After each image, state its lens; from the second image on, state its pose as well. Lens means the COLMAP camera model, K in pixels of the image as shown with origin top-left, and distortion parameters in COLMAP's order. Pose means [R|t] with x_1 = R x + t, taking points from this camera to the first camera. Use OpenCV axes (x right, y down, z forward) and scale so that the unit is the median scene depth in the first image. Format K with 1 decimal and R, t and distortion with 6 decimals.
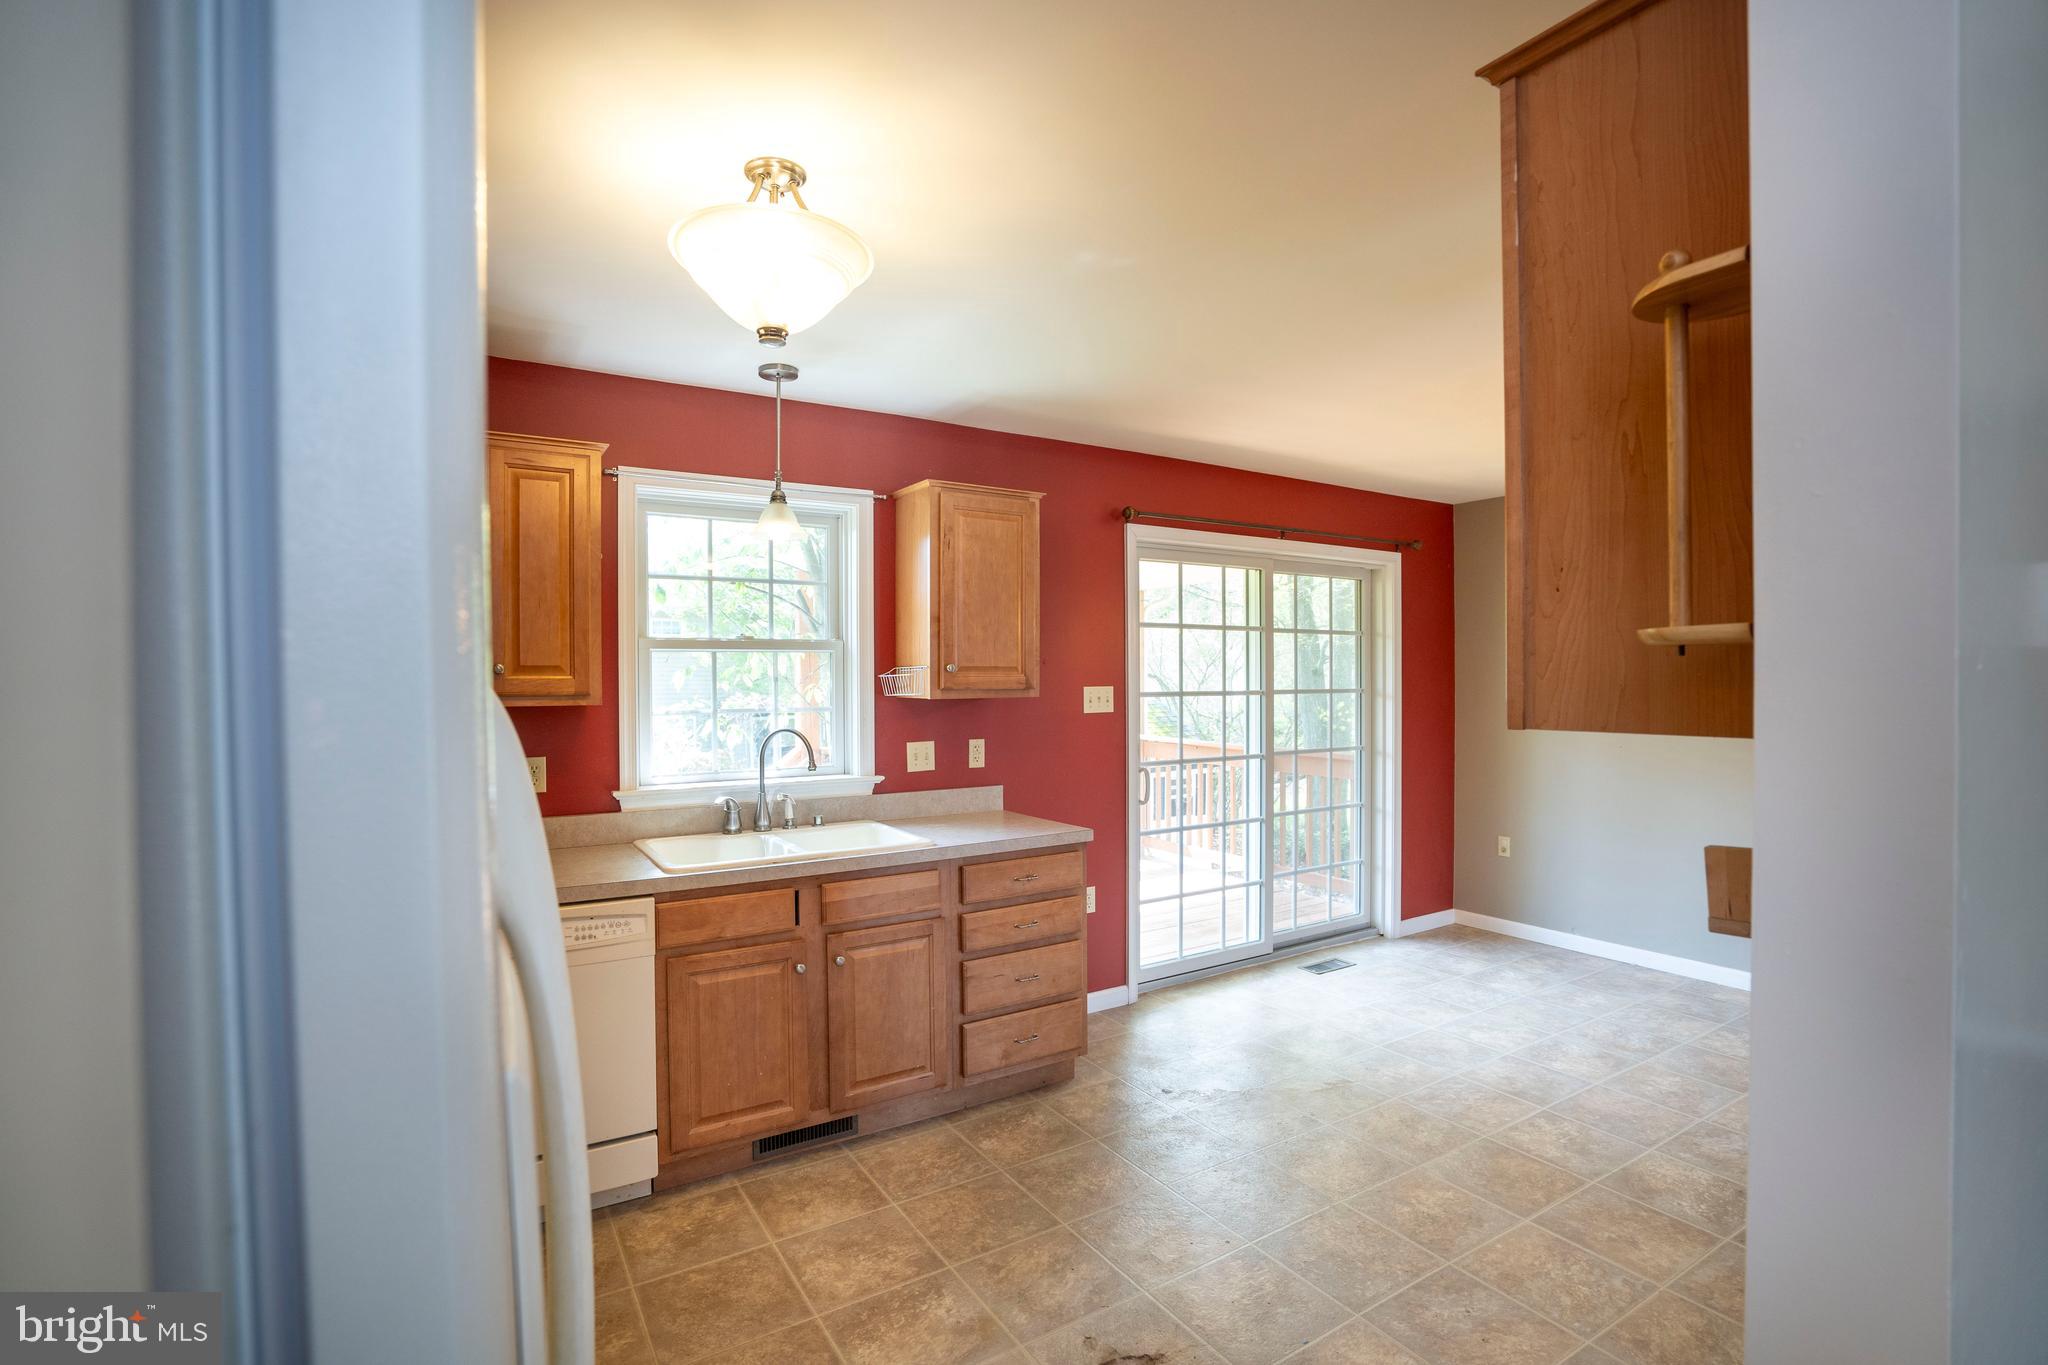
lens RADIAL K [[947.6, 0, 1024.0], [0, 947.6, 682.5], [0, 0, 1]] dist [-0.061126, 0.019771]
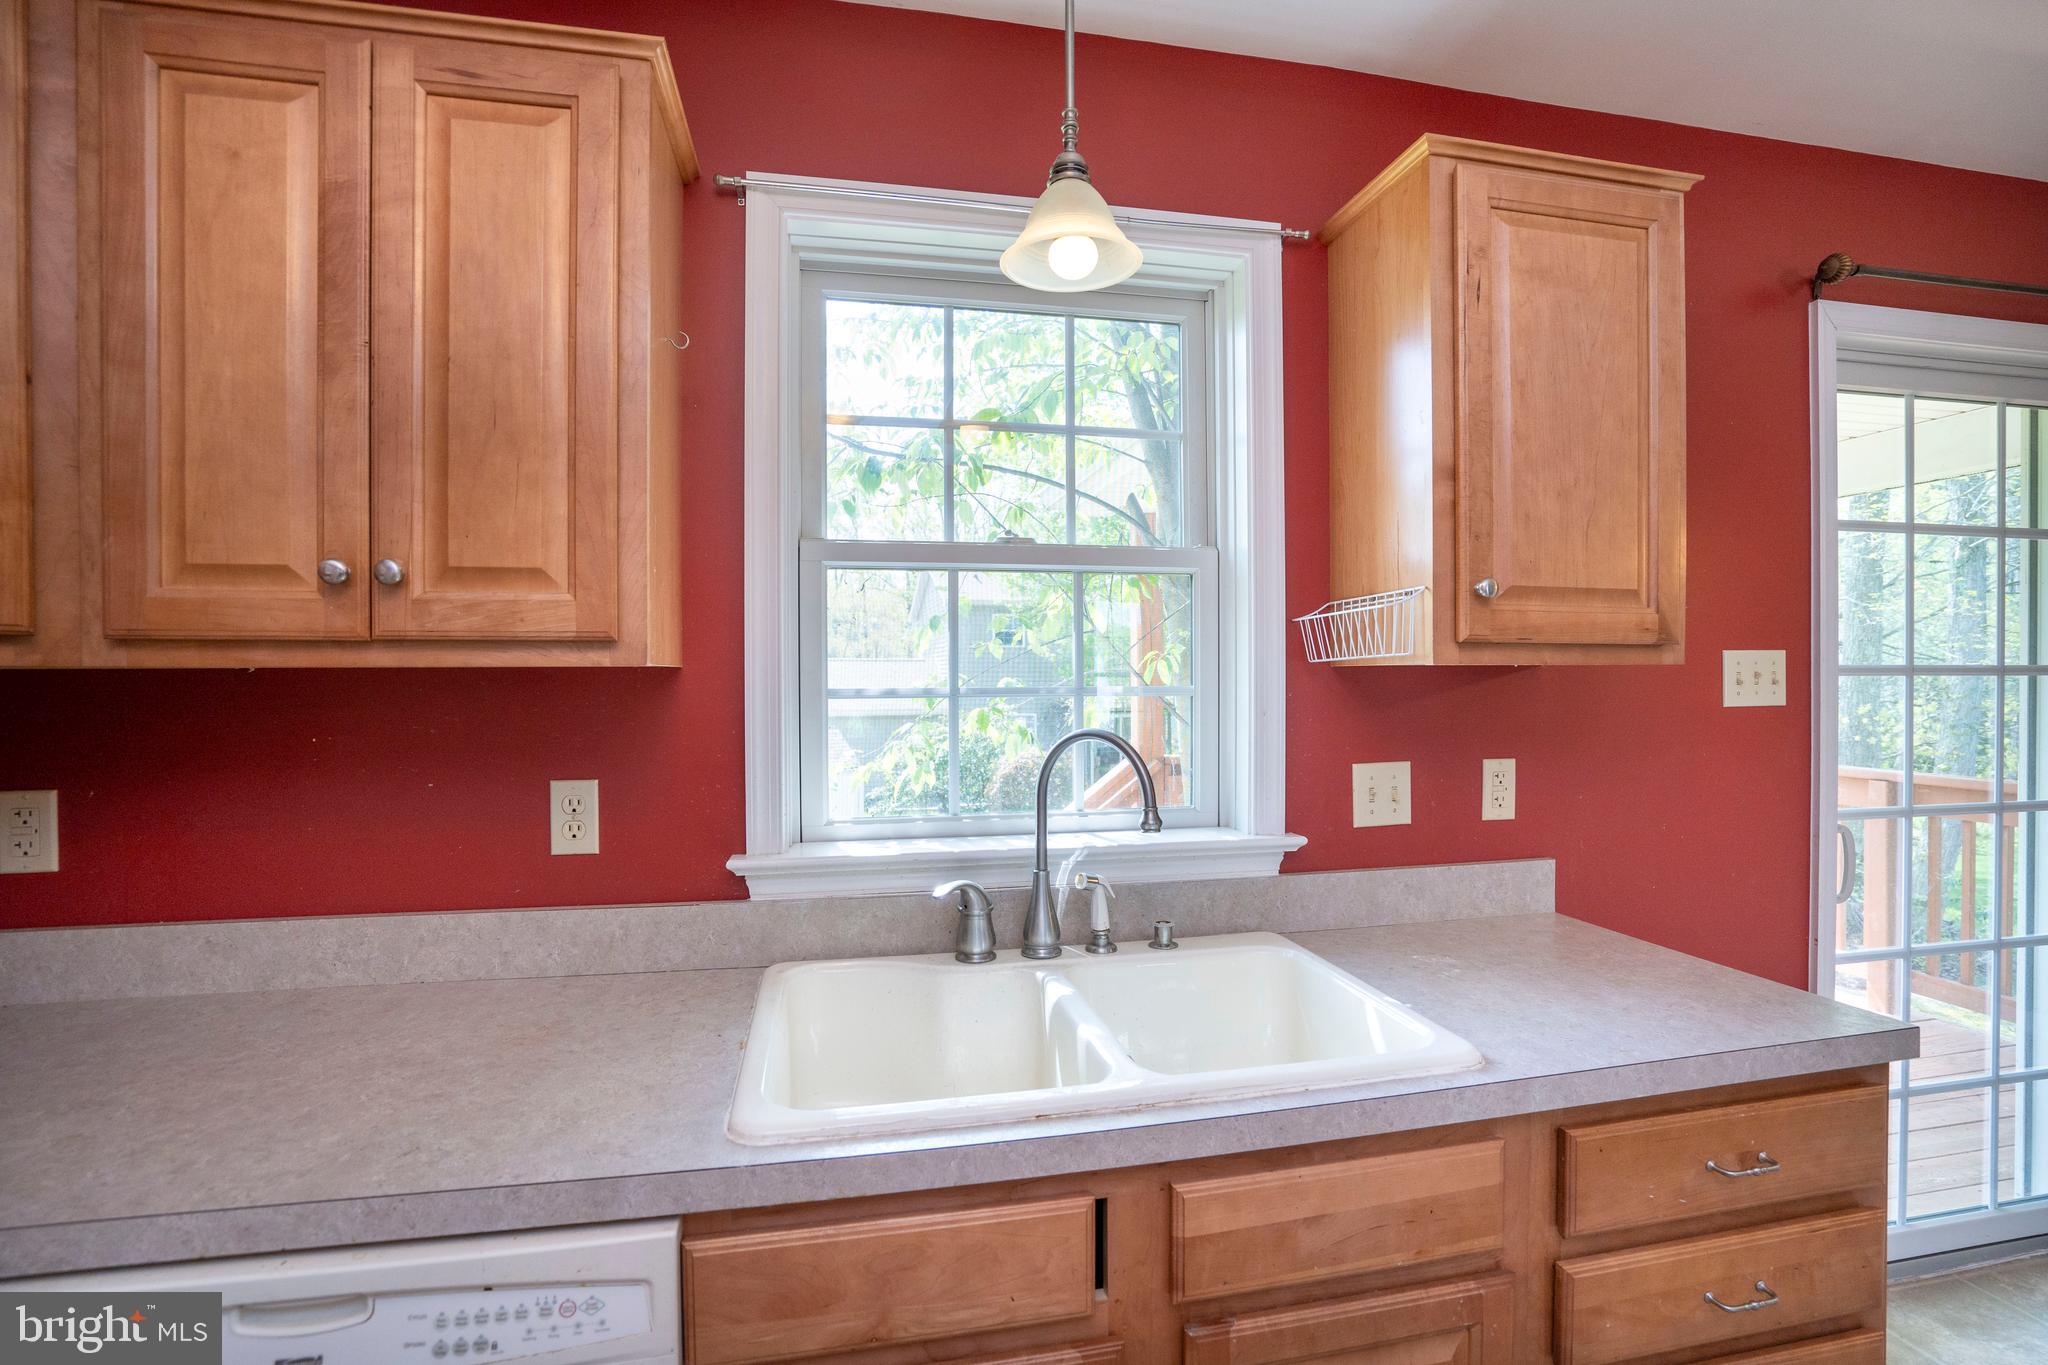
lens RADIAL K [[947.6, 0, 1024.0], [0, 947.6, 682.5], [0, 0, 1]] dist [-0.061126, 0.019771]
pose [[0.936240, 0.003403, -0.351344, -0.117265], [-0.002729, 0.999993, 0.002411, 0.023576], [0.351350, -0.001298, 0.936243, 0.529623]]
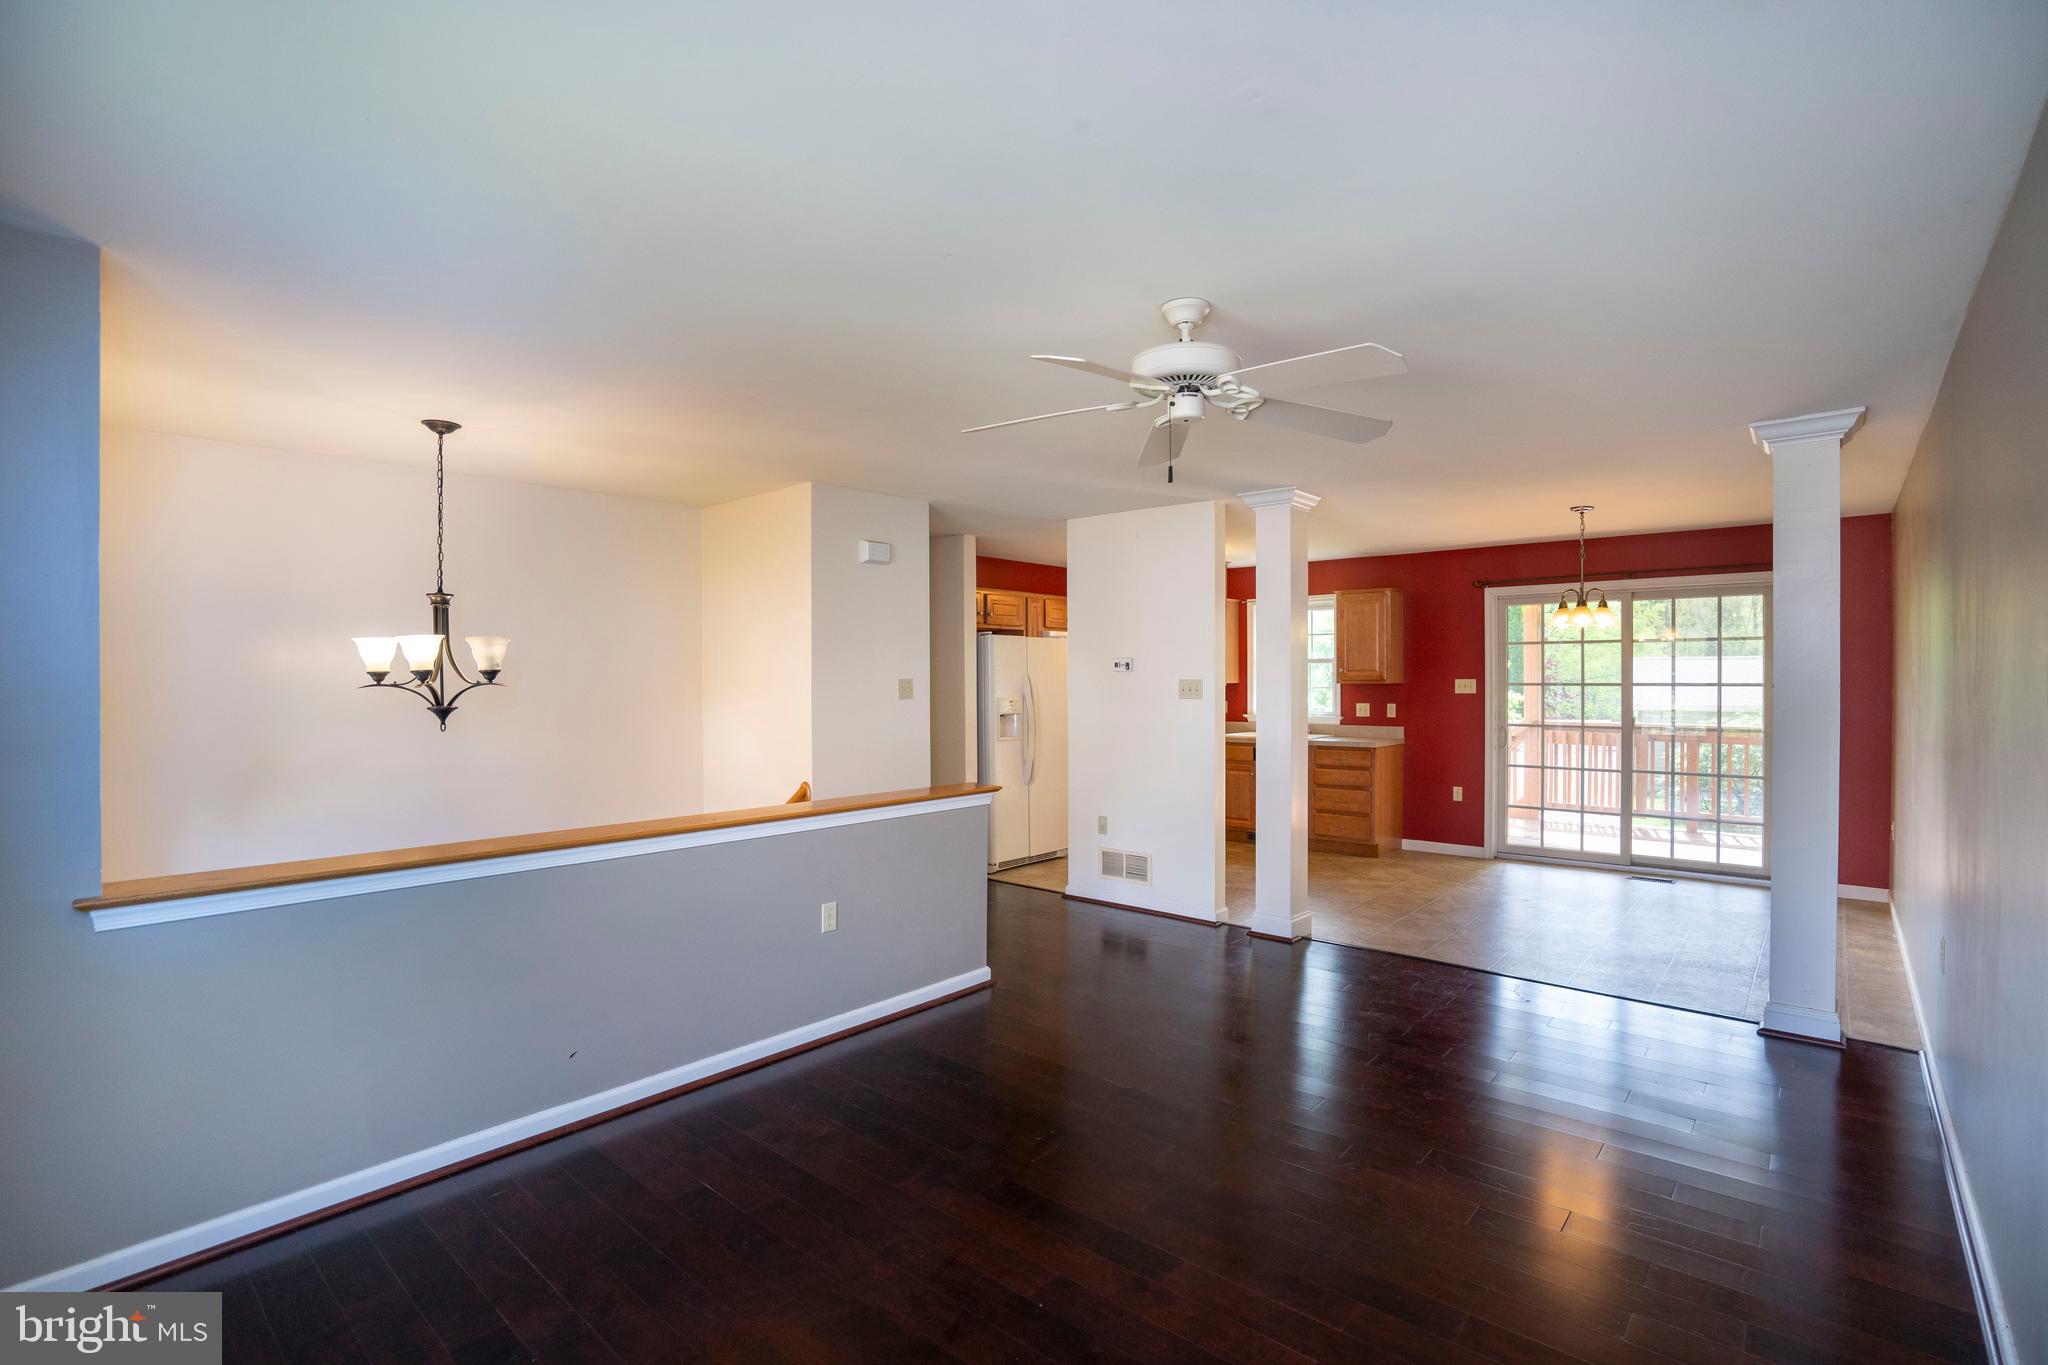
lens RADIAL K [[947.6, 0, 1024.0], [0, 947.6, 682.5], [0, 0, 1]] dist [-0.061126, 0.019771]
pose [[0.294297, 0.008835, -0.955673, 1.854896], [-0.003578, 0.999960, 0.008143, -0.001414], [0.955707, 0.001023, 0.294317, -0.429373]]
